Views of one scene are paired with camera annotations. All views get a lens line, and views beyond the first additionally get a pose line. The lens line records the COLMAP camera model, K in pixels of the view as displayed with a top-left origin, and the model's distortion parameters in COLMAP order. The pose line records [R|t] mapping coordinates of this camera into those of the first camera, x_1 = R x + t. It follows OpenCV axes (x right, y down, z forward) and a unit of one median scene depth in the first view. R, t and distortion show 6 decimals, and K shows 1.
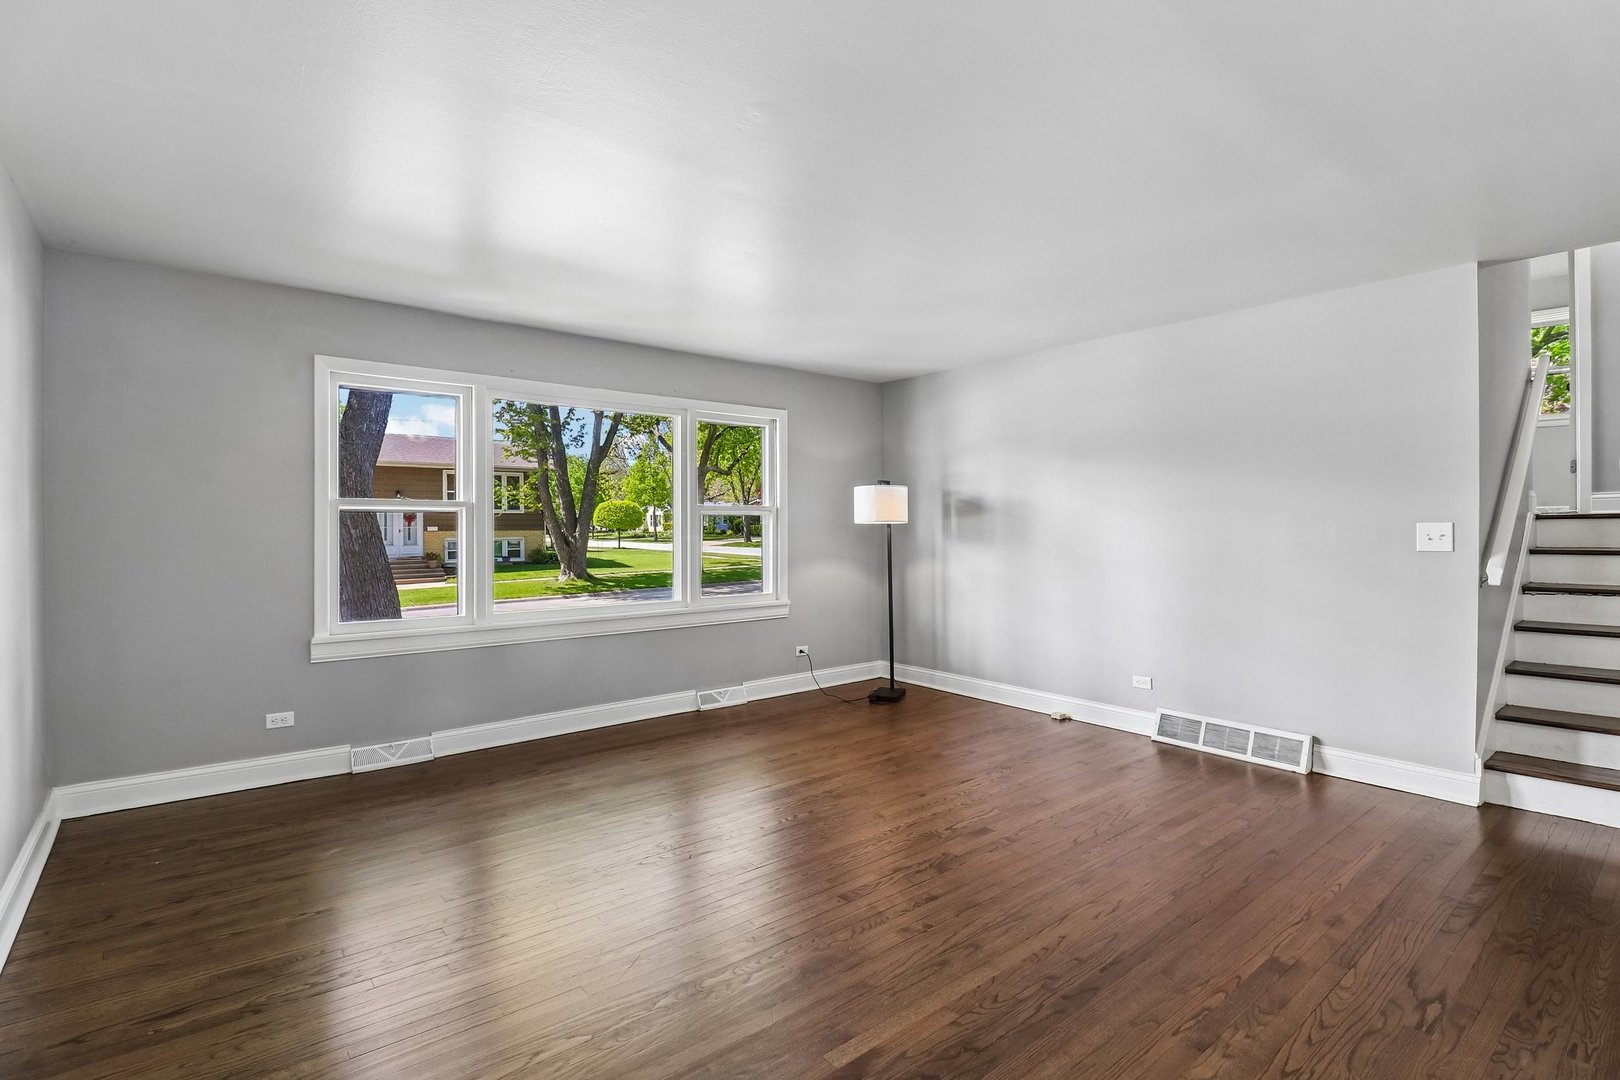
lens RADIAL K [[768.5, 0, 808.1], [0, 768.5, 532.2], [0, 0, 1]] dist [0.002222, -0.002627]
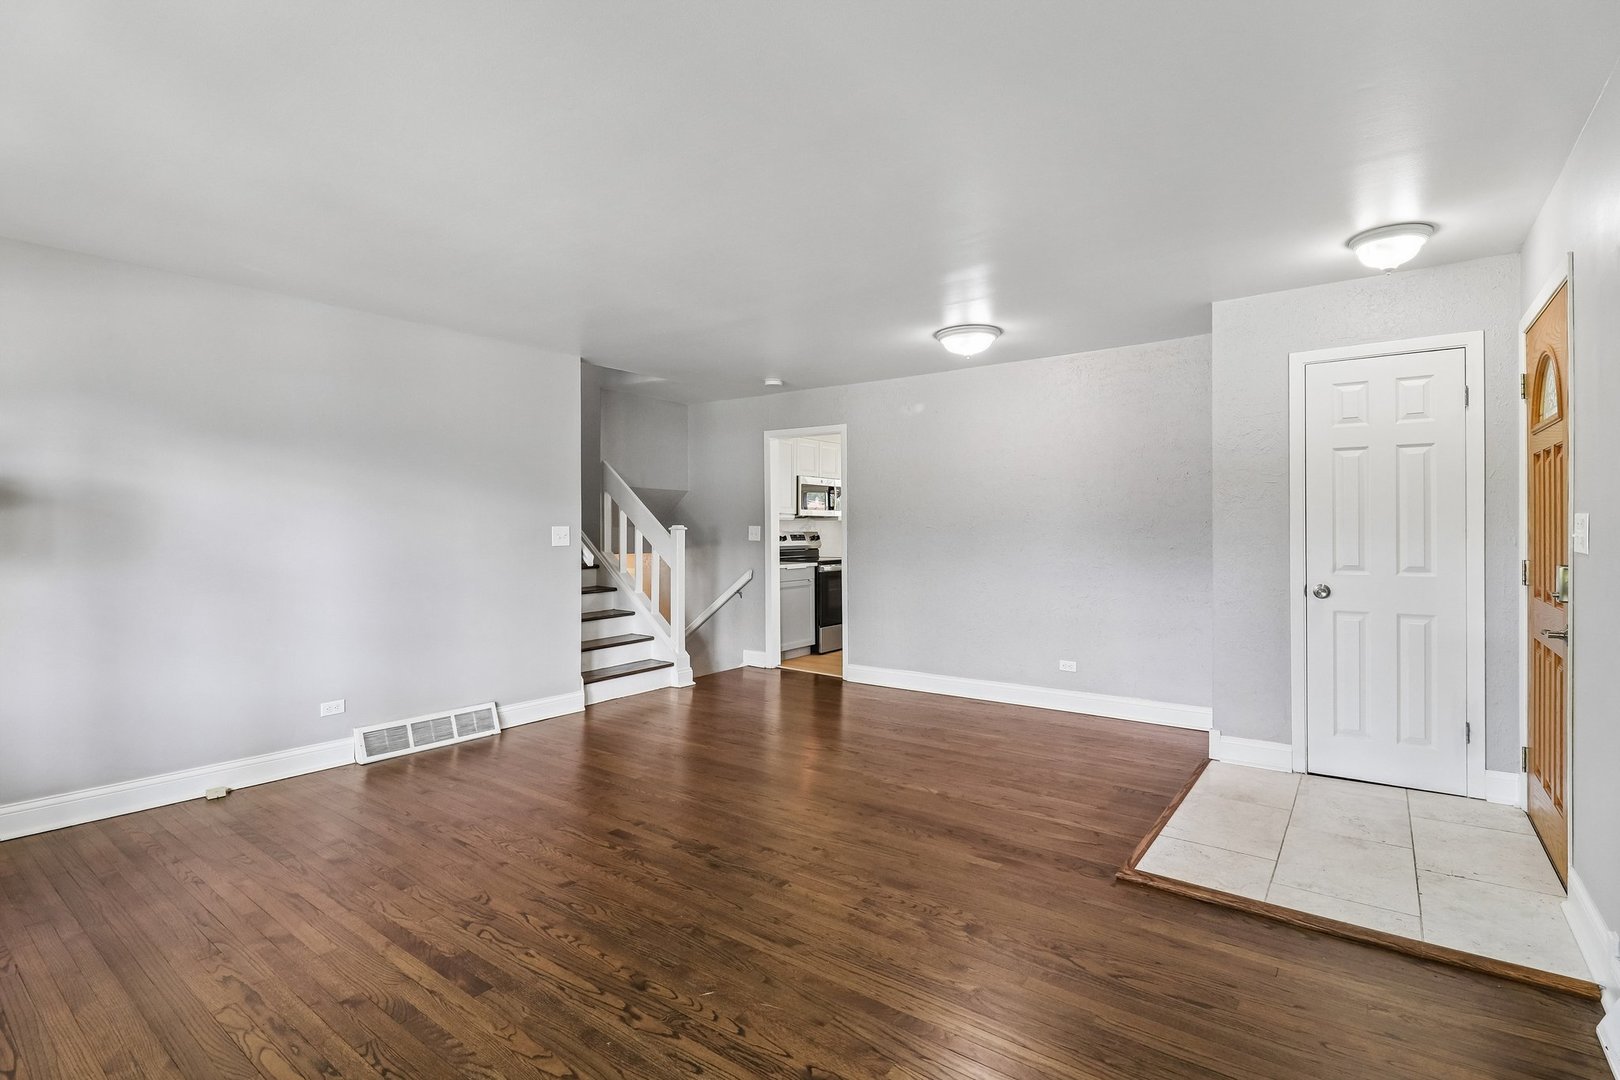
lens RADIAL K [[768.5, 0, 807.5], [0, 768.5, 532.8], [0, 0, 1]] dist [0.002222, -0.002627]
pose [[-0.243560, 0.000319, 0.969886, -0.633606], [0.014868, 0.999884, 0.003405, 0.001836], [-0.969772, 0.015250, -0.243536, 0.800748]]
